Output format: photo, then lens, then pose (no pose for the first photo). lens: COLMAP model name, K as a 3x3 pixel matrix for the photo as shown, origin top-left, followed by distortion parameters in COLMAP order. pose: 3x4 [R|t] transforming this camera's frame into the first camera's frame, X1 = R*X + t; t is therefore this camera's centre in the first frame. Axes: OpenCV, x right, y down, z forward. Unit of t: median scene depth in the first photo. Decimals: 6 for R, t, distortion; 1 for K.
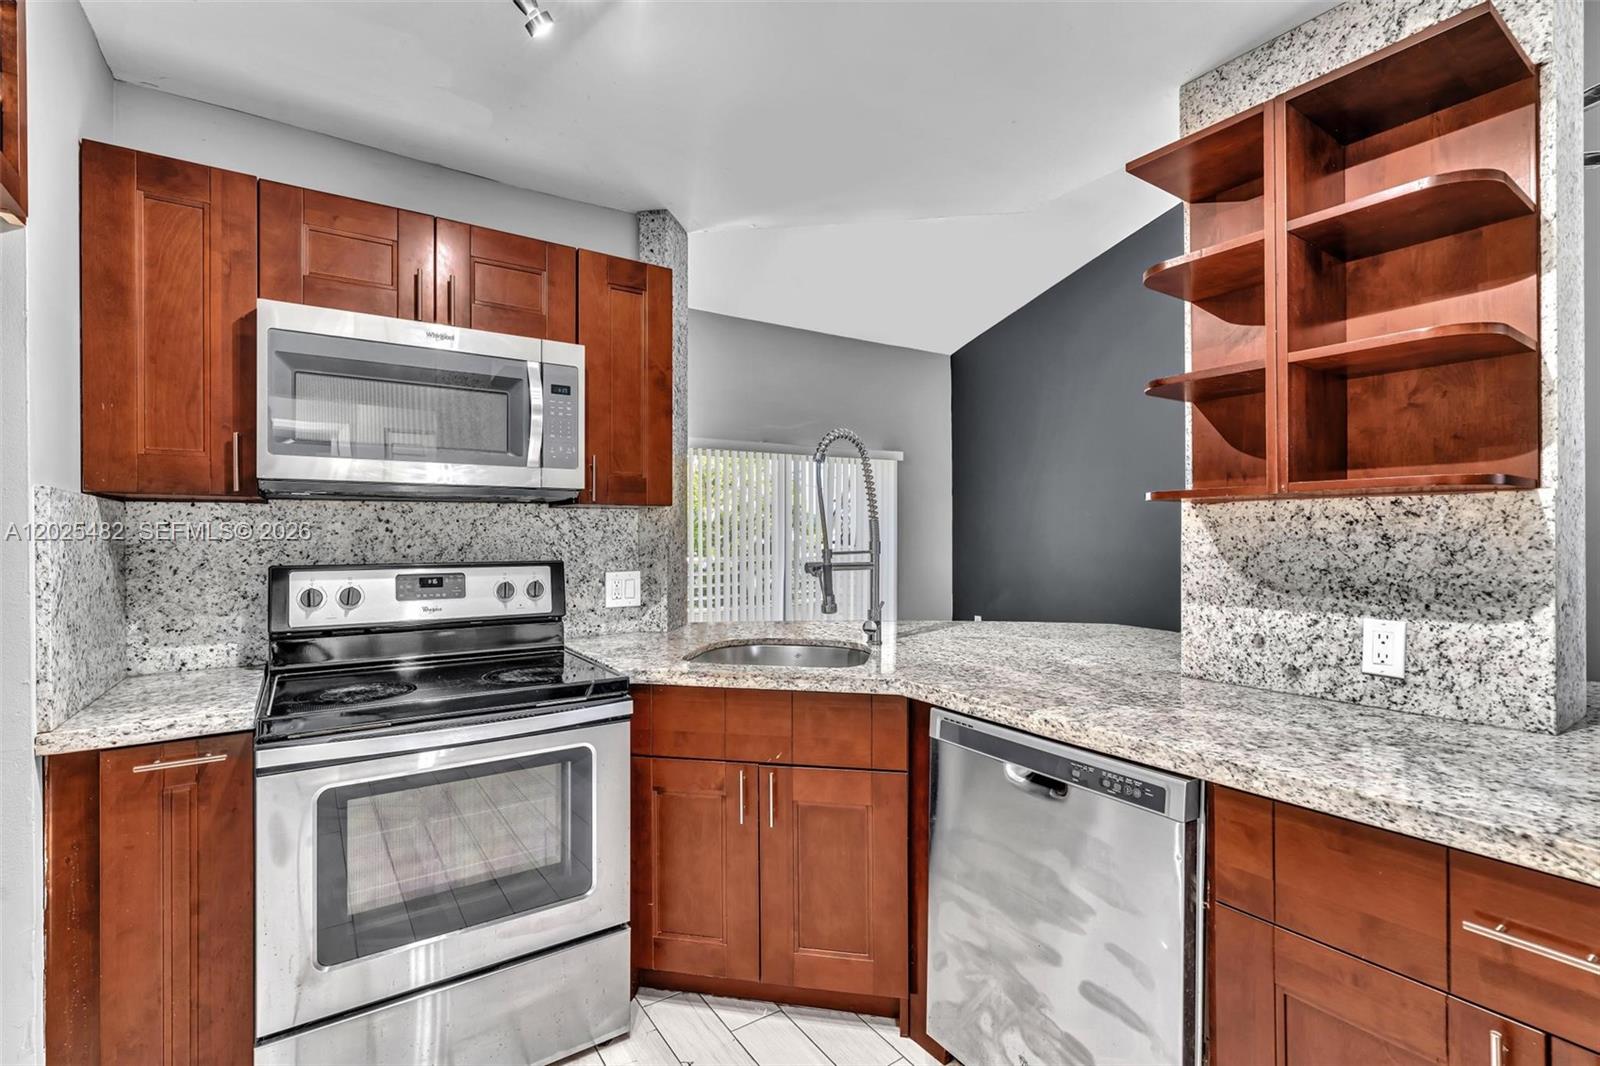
lens RADIAL K [[720.9, 0, 798.2], [0, 720.9, 533.1], [0, 0, 1]] dist [-0.013656, 0.005604]
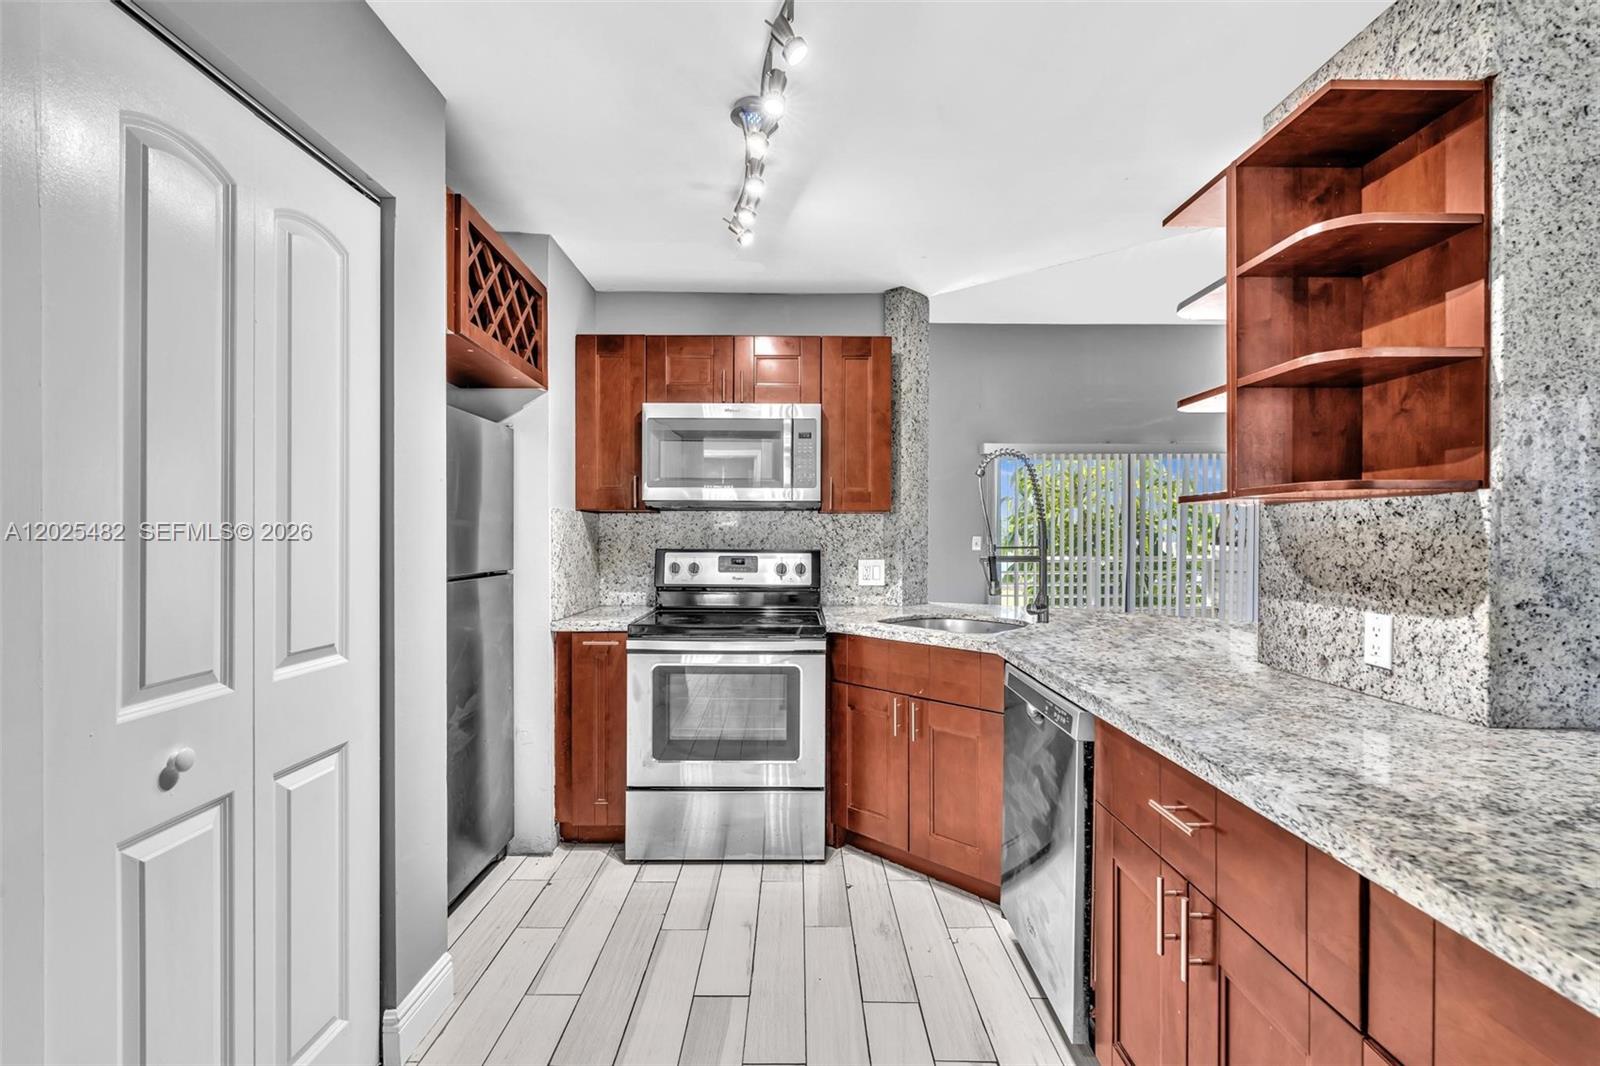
lens RADIAL K [[720.9, 0, 798.2], [0, 720.9, 533.1], [0, 0, 1]] dist [-0.013656, 0.005604]
pose [[0.830474, 0.004696, -0.557037, 0.656113], [-0.004806, 0.999988, 0.001266, 0.003815], [0.557036, 0.001626, 0.830487, -0.341573]]
